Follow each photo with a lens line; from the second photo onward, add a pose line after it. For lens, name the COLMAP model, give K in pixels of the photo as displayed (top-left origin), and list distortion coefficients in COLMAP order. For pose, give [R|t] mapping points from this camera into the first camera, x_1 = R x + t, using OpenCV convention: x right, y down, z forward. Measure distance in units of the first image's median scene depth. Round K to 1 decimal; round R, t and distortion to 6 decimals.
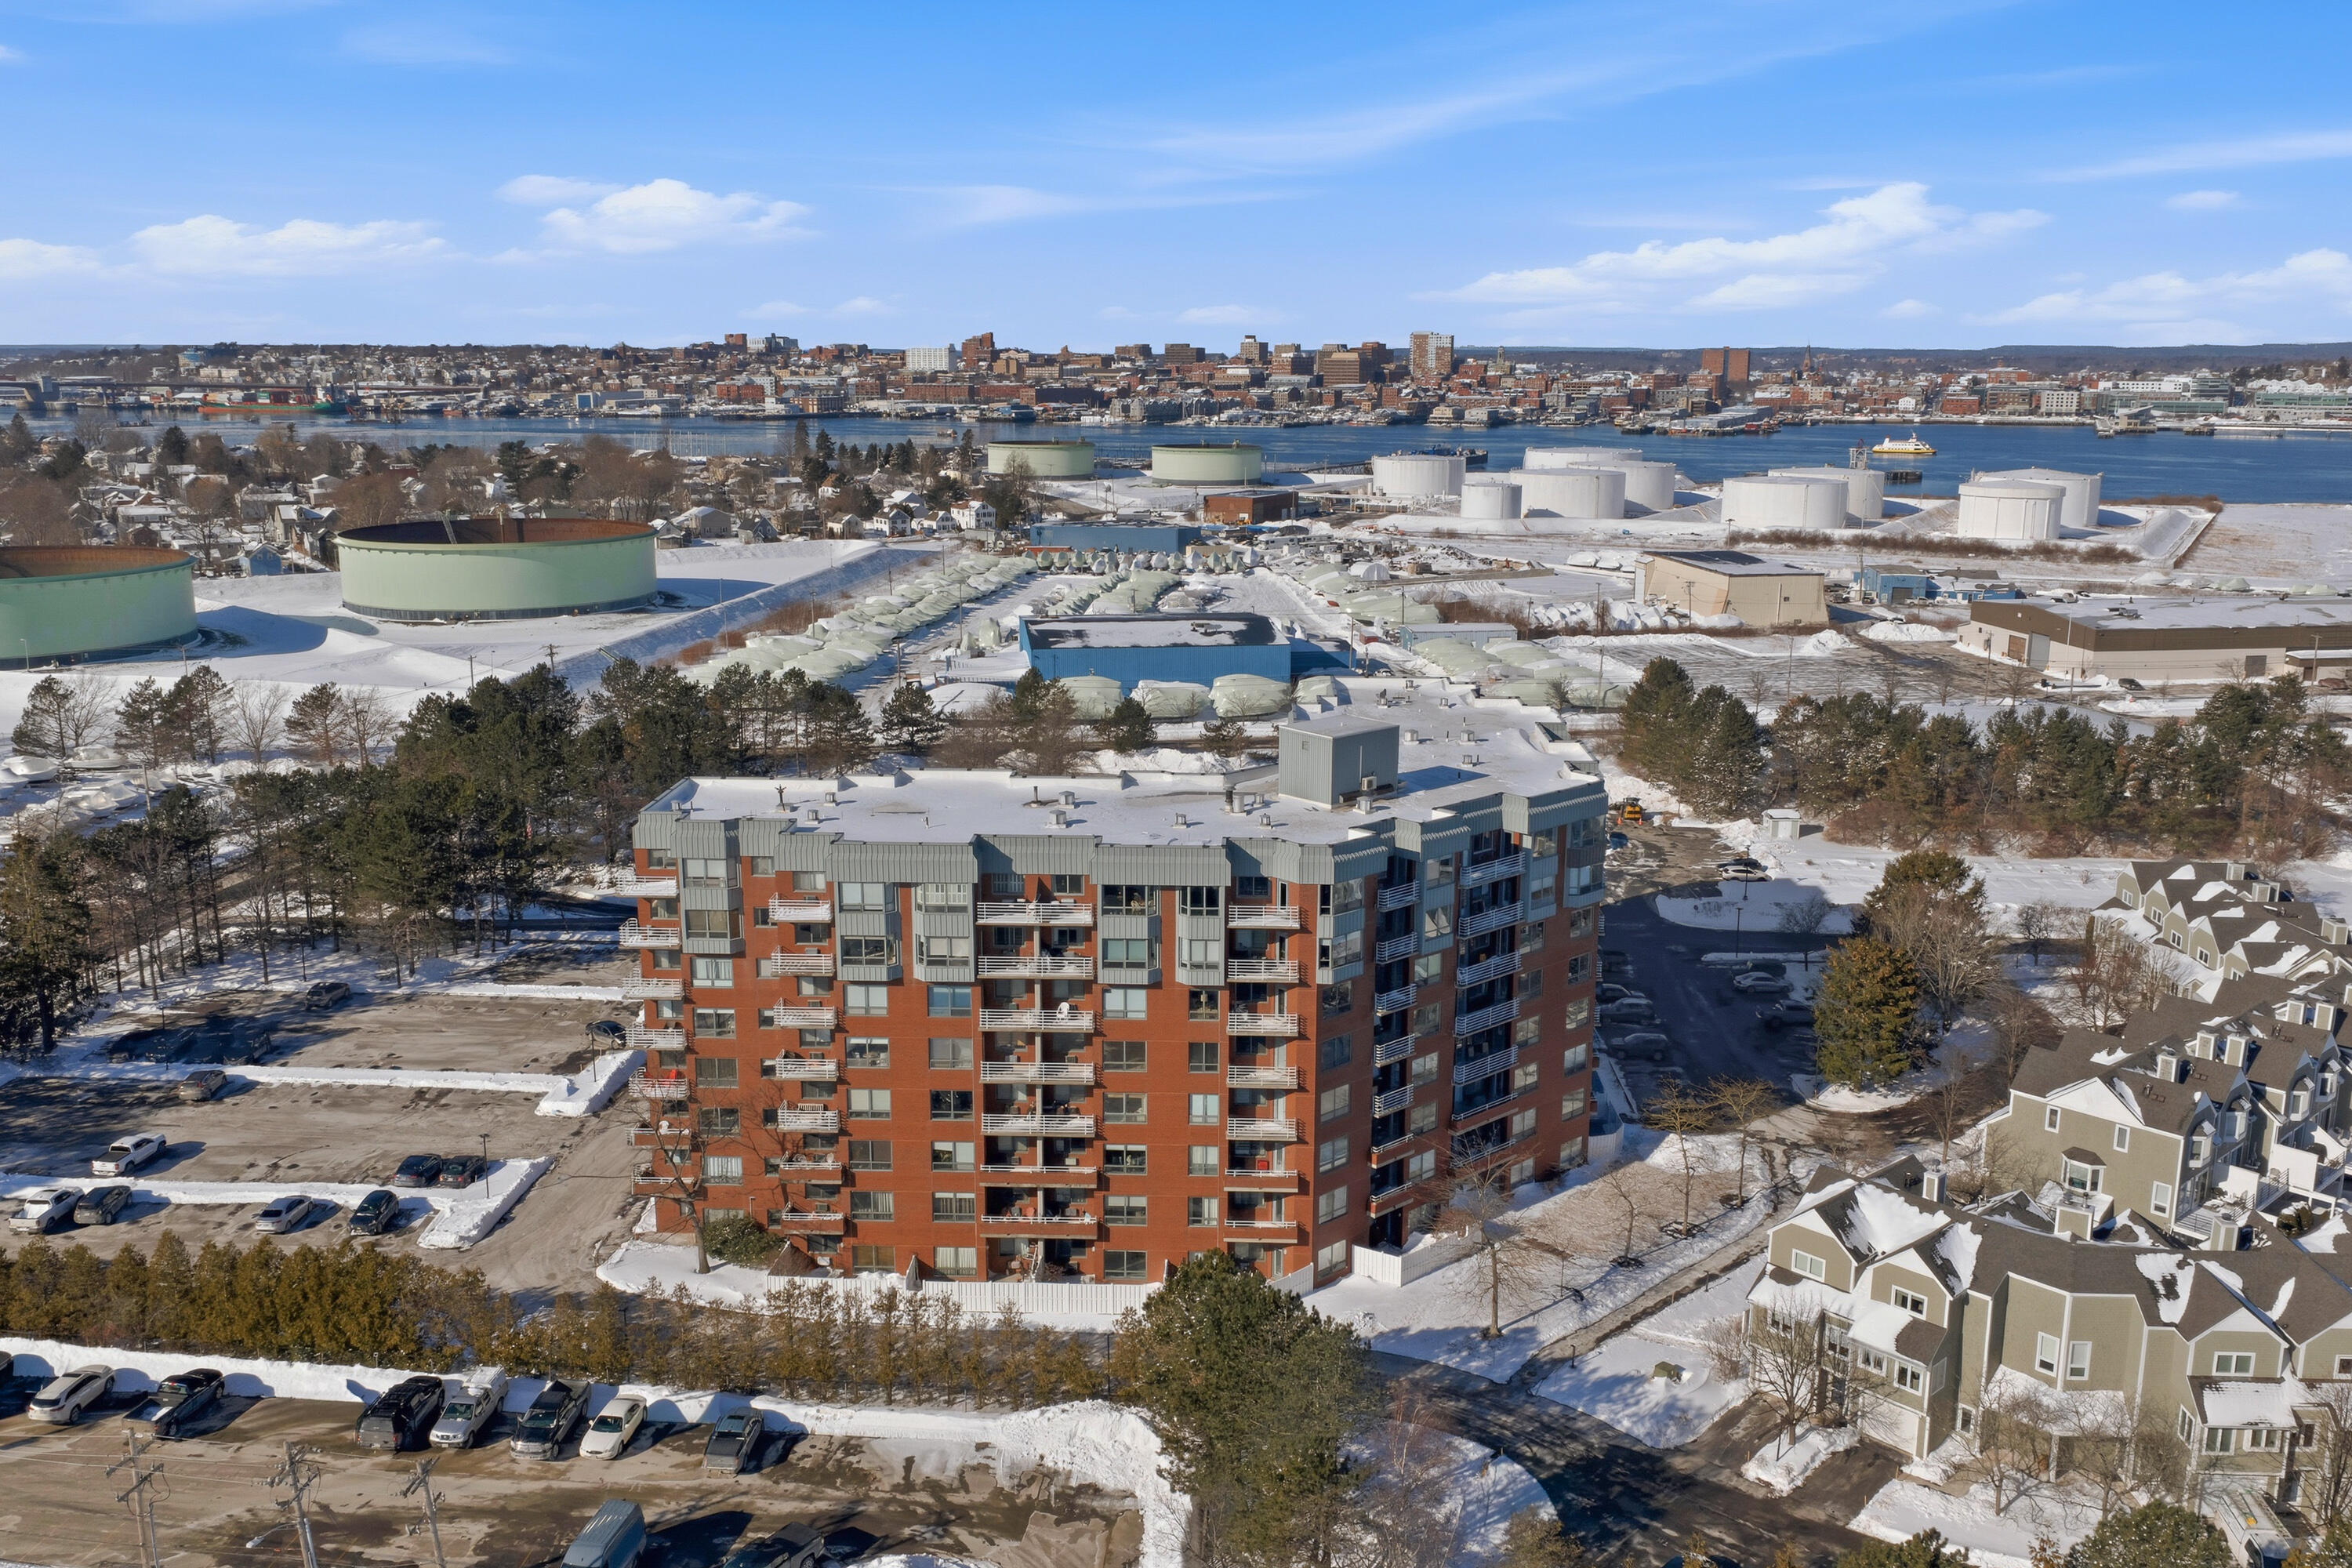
lens RADIAL K [[1965.6, 0, 1180.2], [0, 1965.6, 859.3], [0, 0, 1]] dist [0.012720, -0.016758]
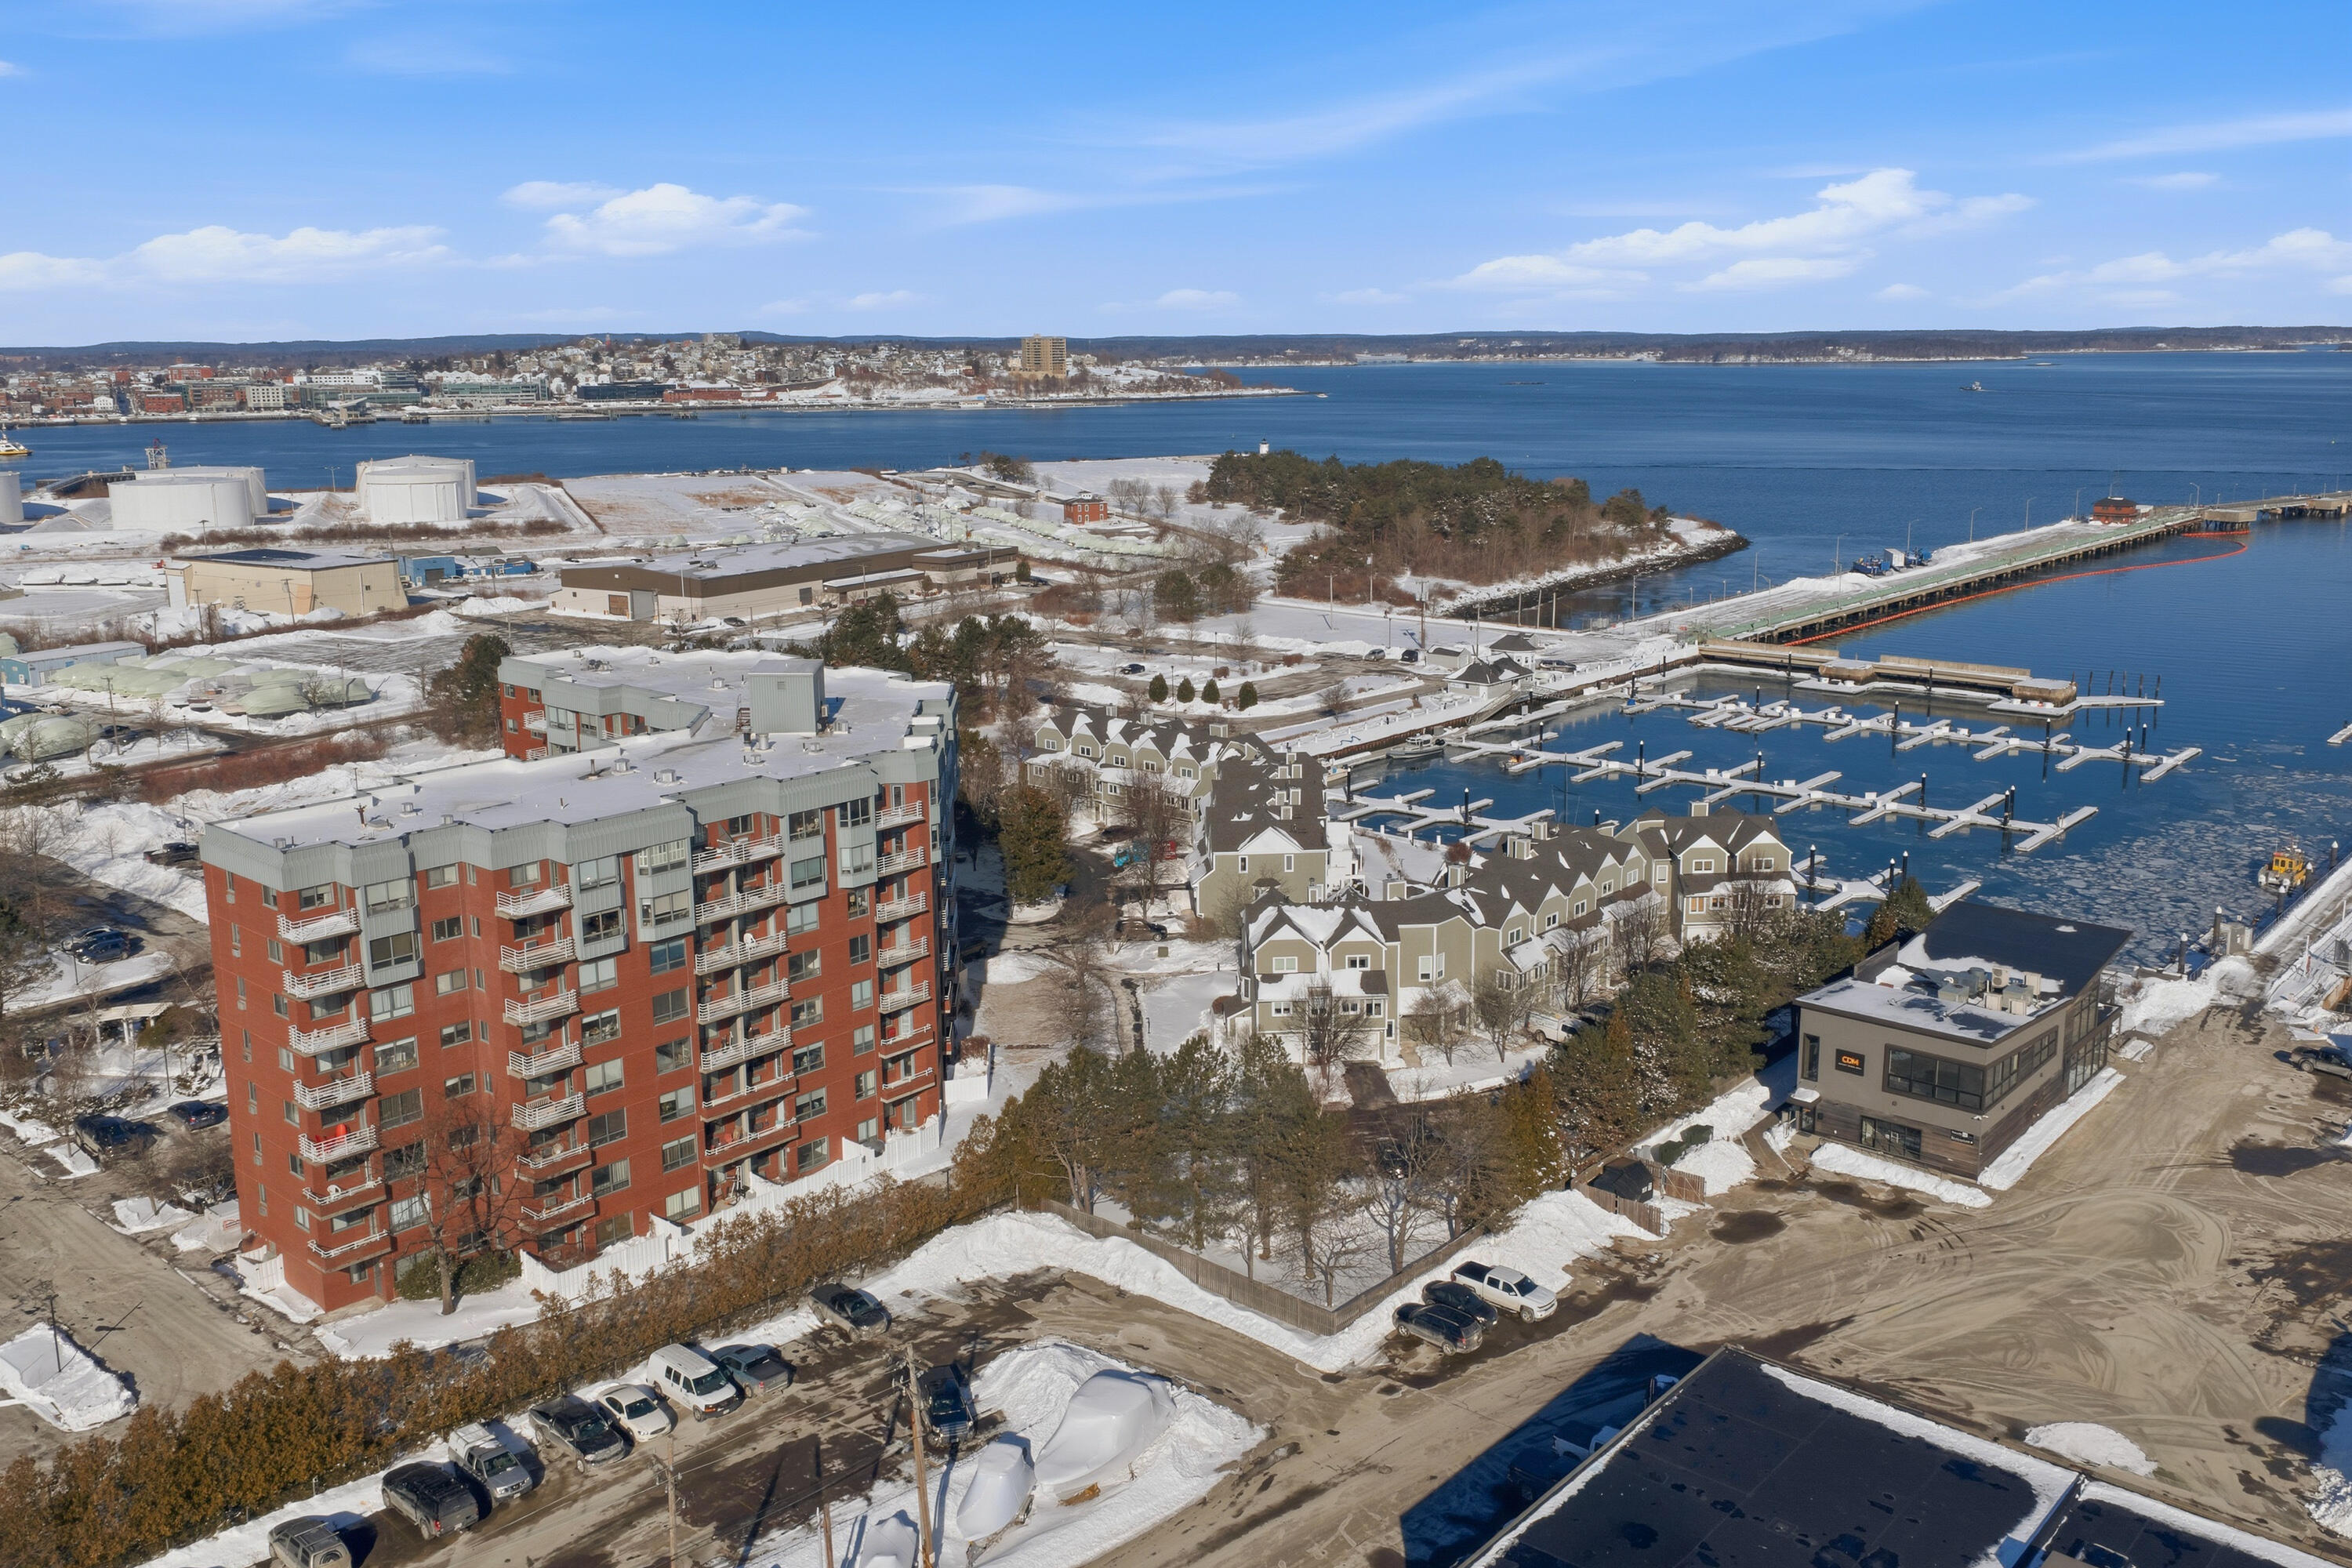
lens RADIAL K [[1965.6, 0, 1180.2], [0, 1965.6, 859.3], [0, 0, 1]] dist [0.012720, -0.016758]
pose [[0.619678, -0.206557, 0.757188, -0.724751], [0.205240, 0.973824, 0.097688, -0.024911], [-0.757546, 0.094870, 0.645851, 0.099449]]
